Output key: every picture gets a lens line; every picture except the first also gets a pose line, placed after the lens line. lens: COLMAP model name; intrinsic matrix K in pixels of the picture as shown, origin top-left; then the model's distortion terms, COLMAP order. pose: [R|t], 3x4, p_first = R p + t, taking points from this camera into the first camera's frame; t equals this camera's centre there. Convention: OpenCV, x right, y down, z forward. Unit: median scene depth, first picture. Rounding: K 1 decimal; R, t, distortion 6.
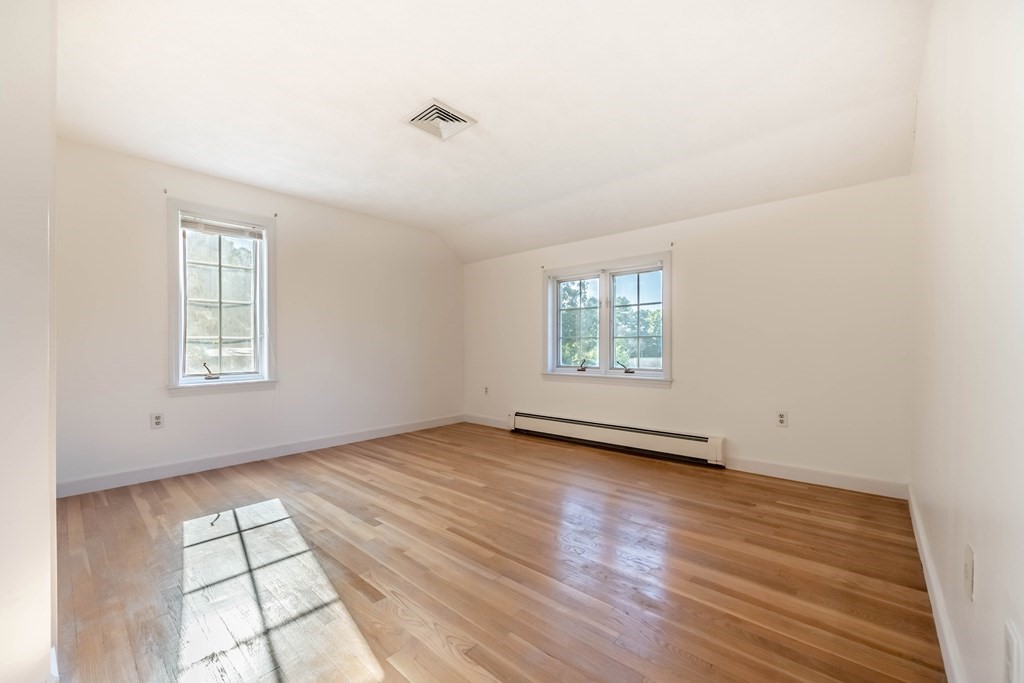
lens RADIAL K [[410.9, 0, 515.0], [0, 410.9, 346.1], [0, 0, 1]] dist [-0.006729, 0.000588]
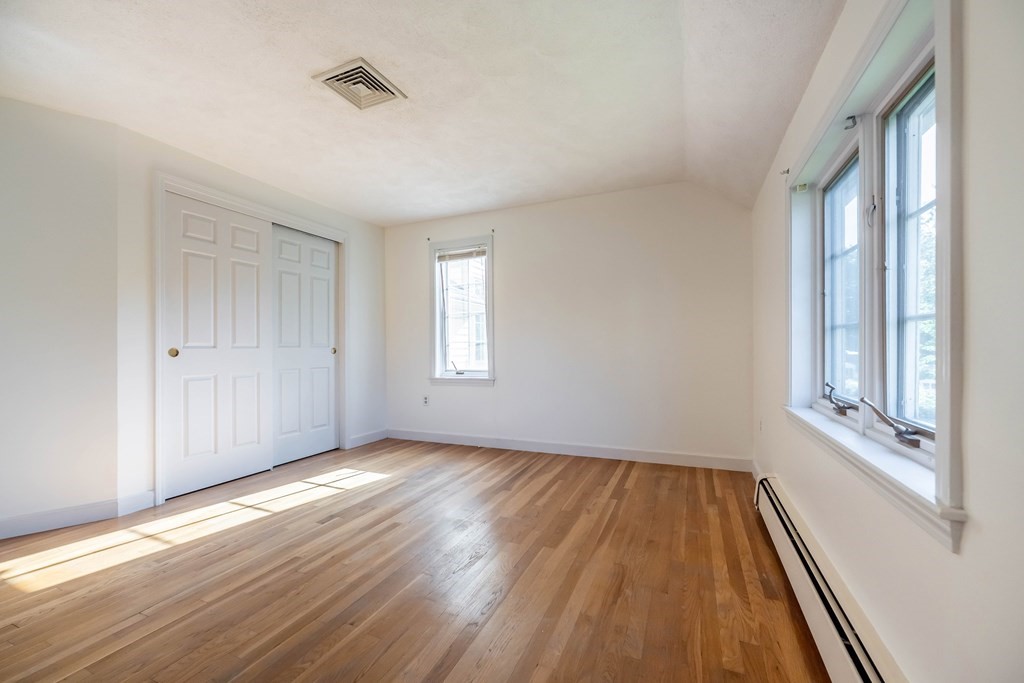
lens RADIAL K [[410.9, 0, 512.1], [0, 410.9, 344.3], [0, 0, 1]] dist [-0.006729, 0.000588]
pose [[0.300016, -0.010797, -0.953873, 0.575670], [0.014162, 0.999876, -0.006863, -0.001984], [0.953829, -0.011450, 0.300132, 0.825344]]
